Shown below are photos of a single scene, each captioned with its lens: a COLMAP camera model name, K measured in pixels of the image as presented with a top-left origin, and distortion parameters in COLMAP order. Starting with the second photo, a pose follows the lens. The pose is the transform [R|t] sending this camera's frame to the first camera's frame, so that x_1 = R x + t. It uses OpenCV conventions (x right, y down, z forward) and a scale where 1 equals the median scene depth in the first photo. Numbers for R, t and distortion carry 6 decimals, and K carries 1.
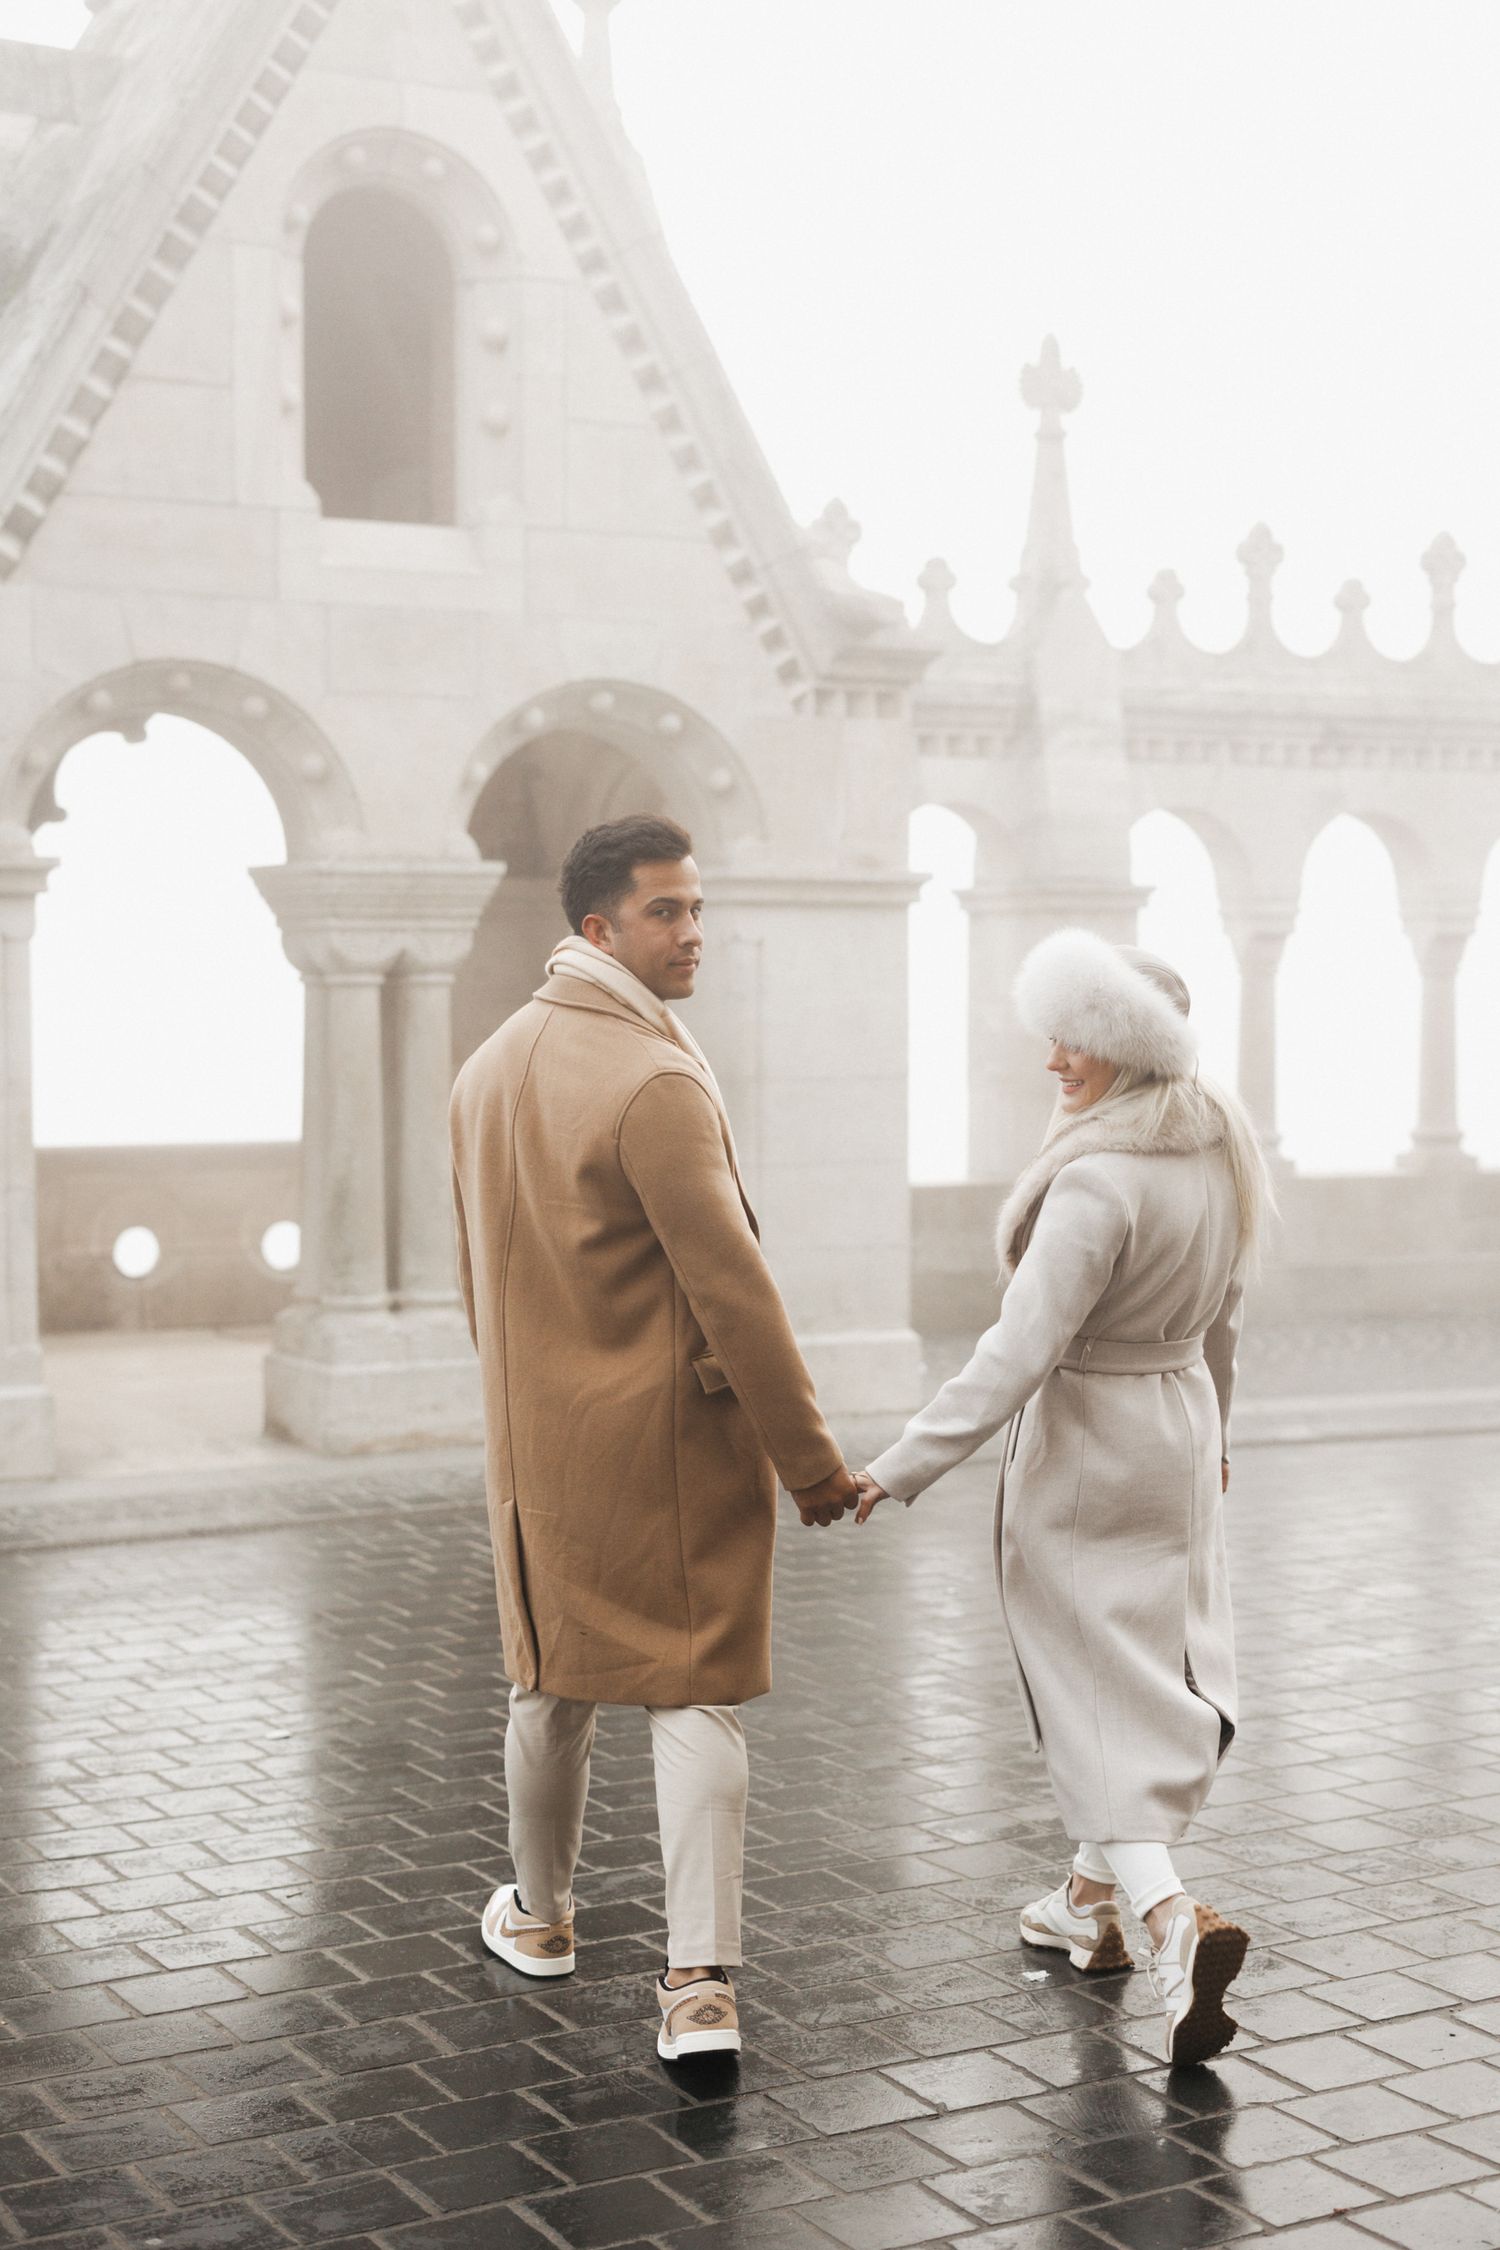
lens RADIAL K [[3200.2, 0, 796.7], [0, 3200.2, 1134.7], [0, 0, 1]] dist [0.012321, -0.026153]
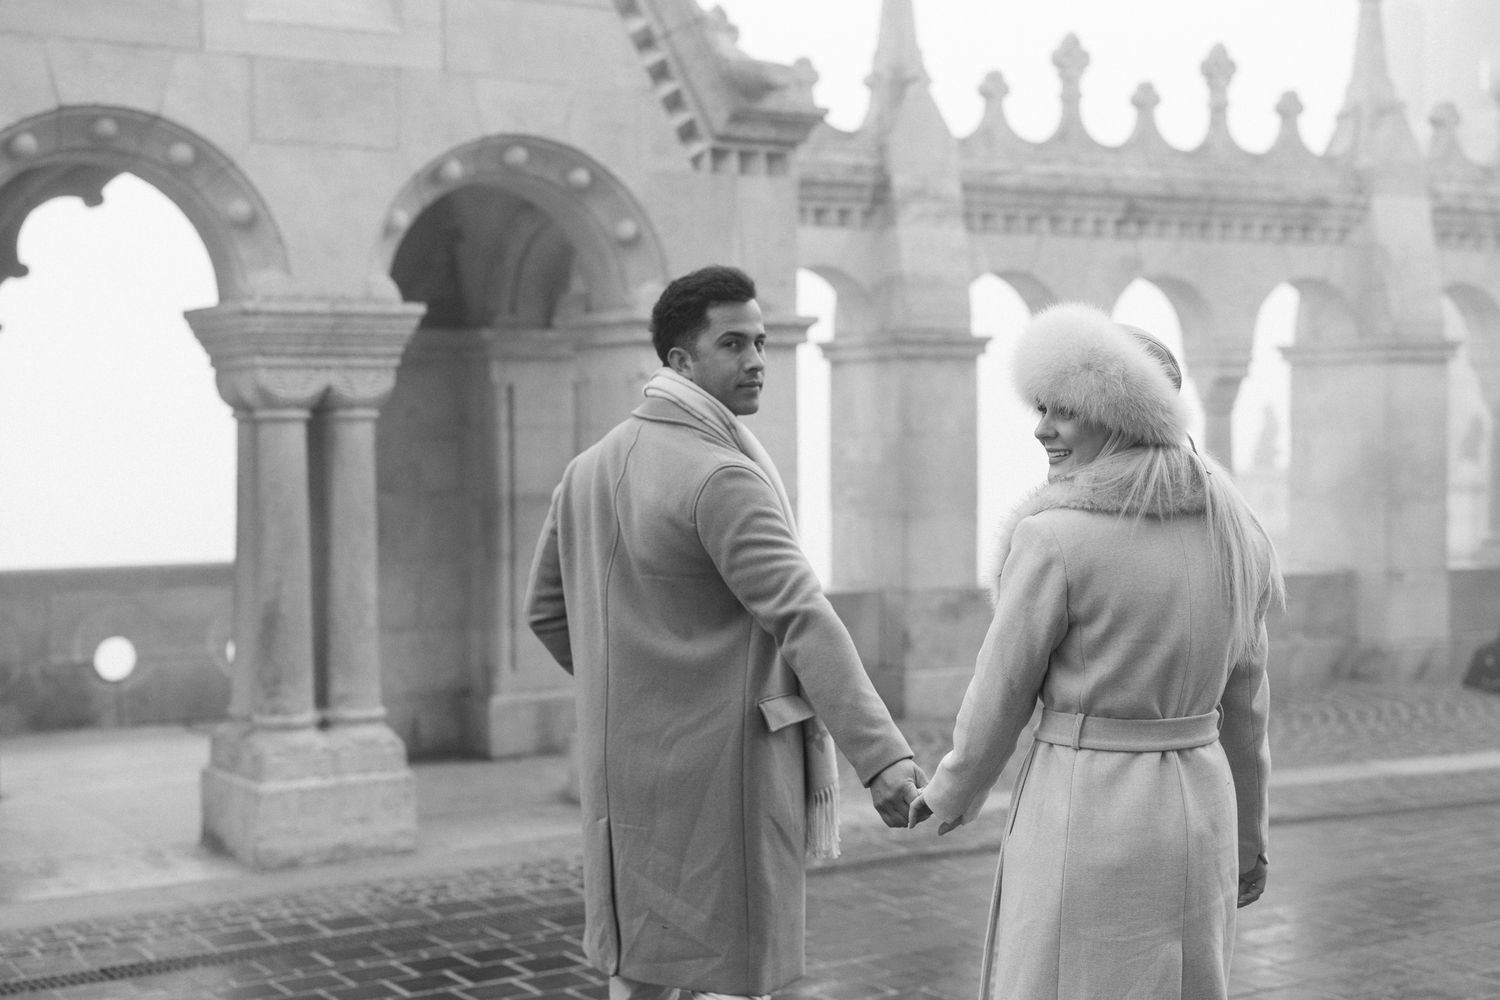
lens RADIAL K [[2154.3, 0, 750.0], [0, 2154.3, 500.0], [0, 0, 1]] dist [0.010858, 0.008399]
pose [[0.998965, -0.008335, 0.044722, -0.015937], [0.009069, 0.999827, -0.016231, -0.007387], [-0.044579, 0.016620, 0.998868, 0.280853]]
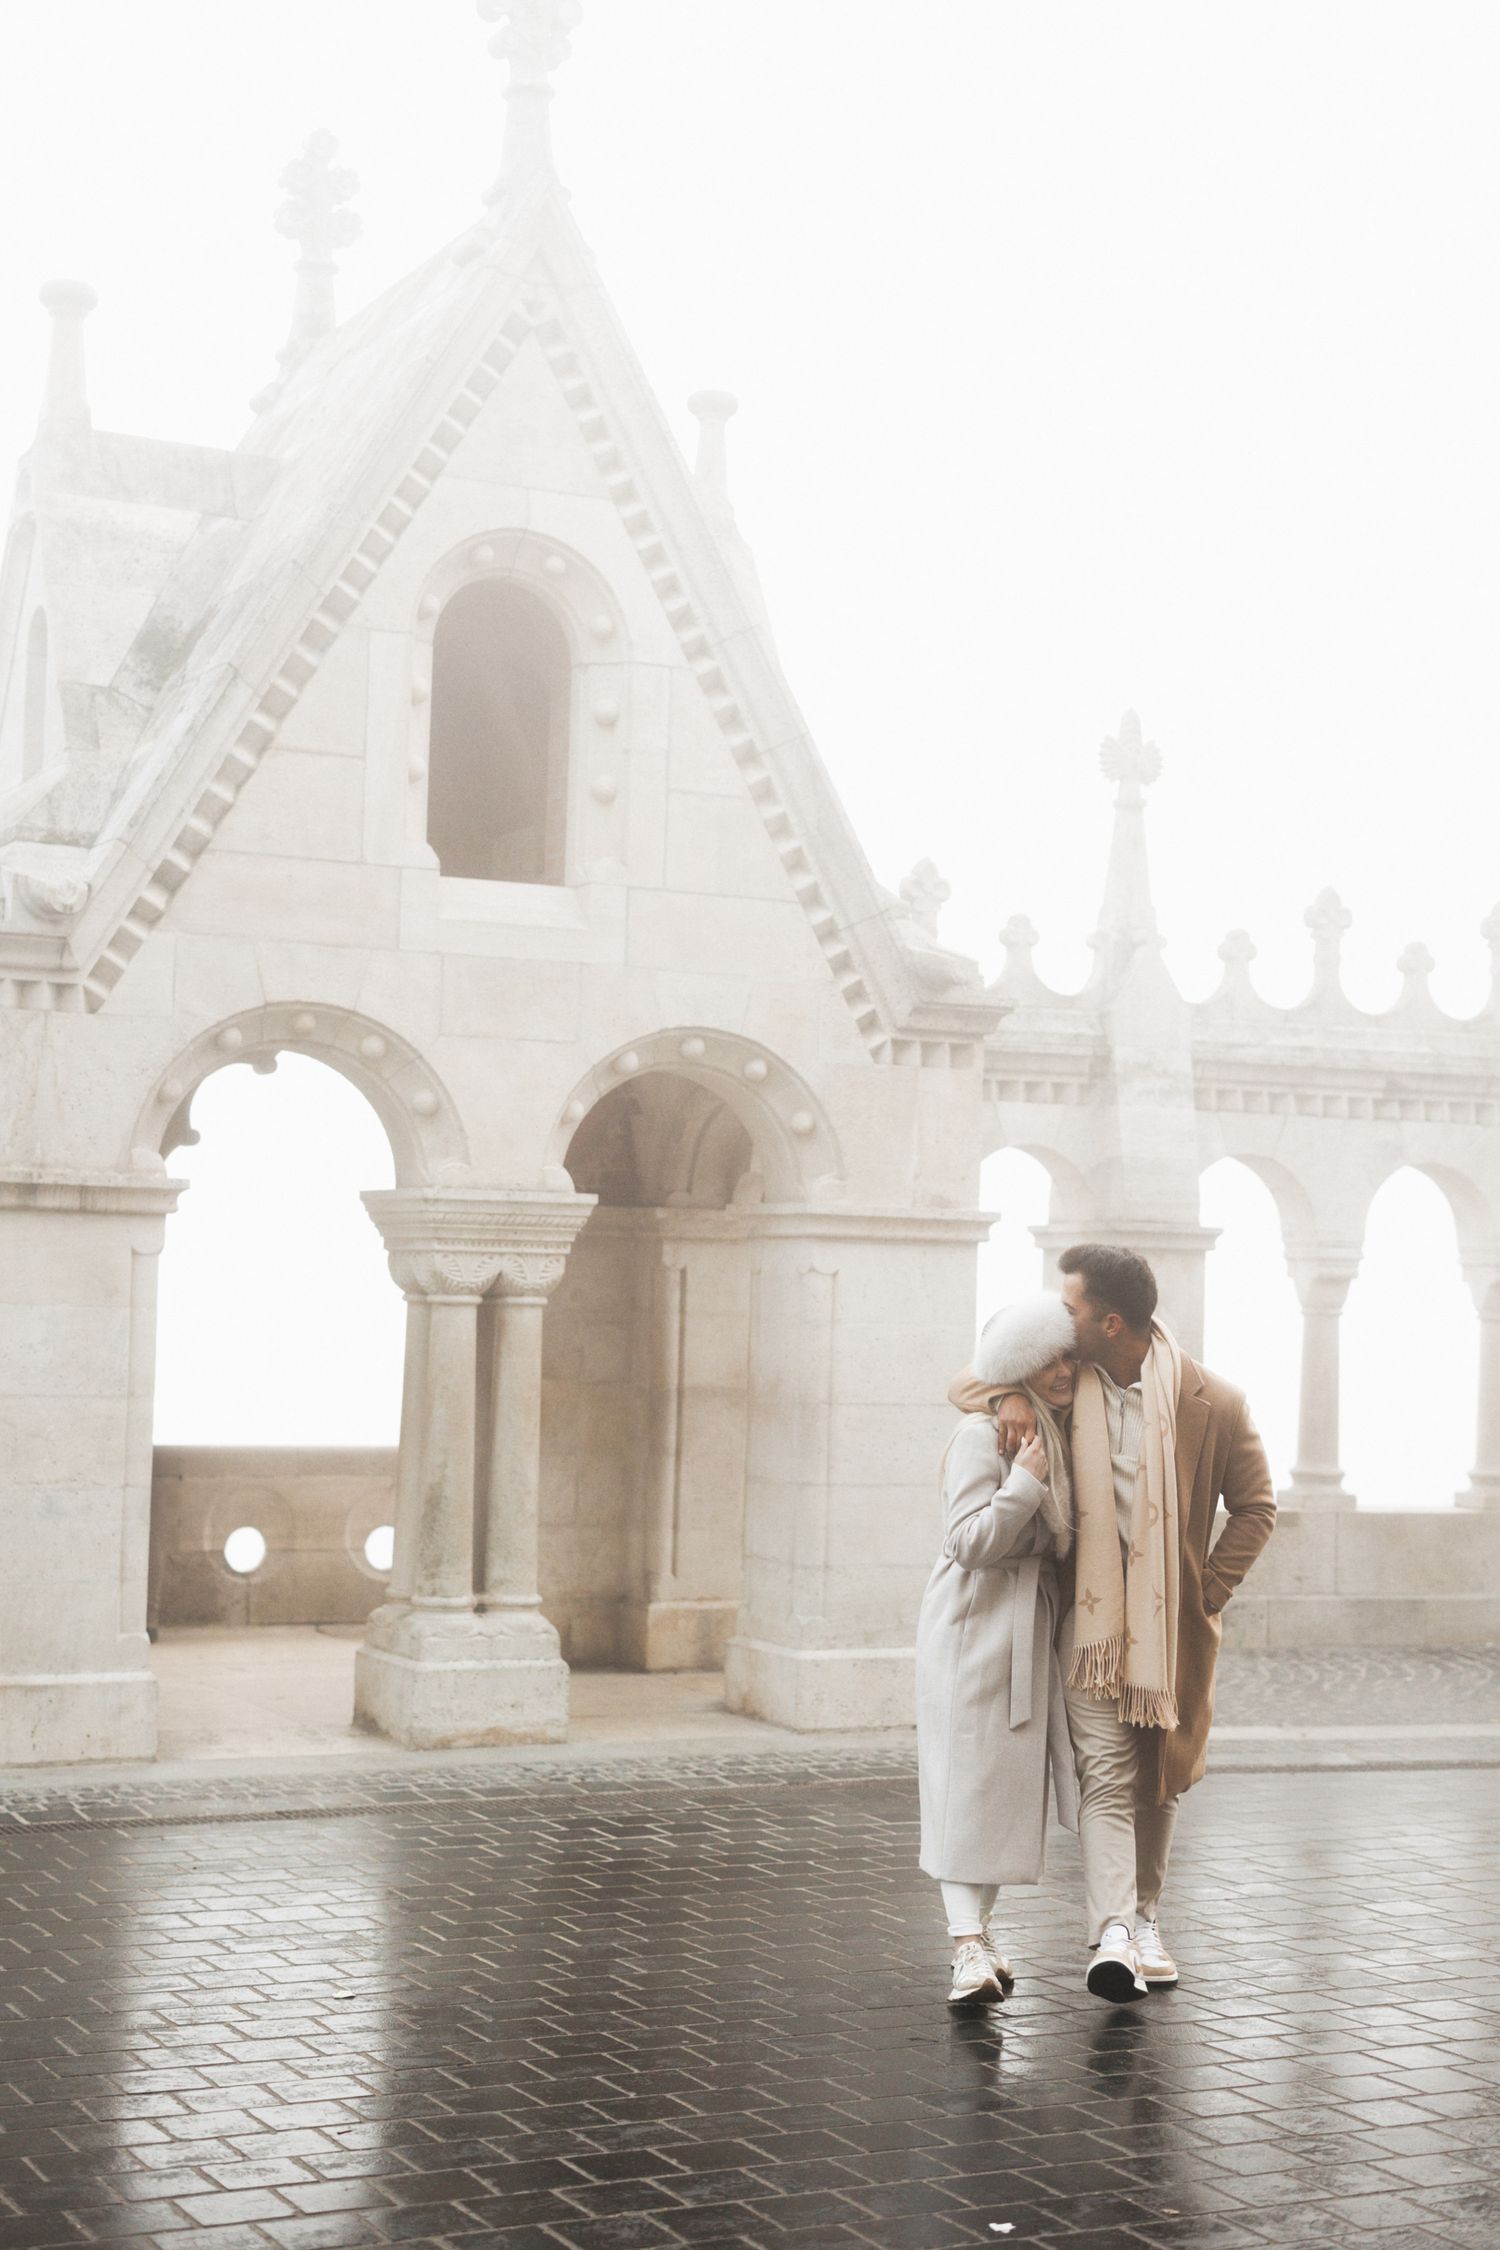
lens RADIAL K [[3173.3, 0, 750.0], [0, 3173.3, 1125.0], [0, 0, 1]] dist [0.000781, 0.051869]
pose [[0.998262, 0.024917, -0.053411, 0.016251], [-0.030288, 0.994301, -0.102220, -0.000690], [0.050559, 0.103660, 0.993327, -0.059274]]
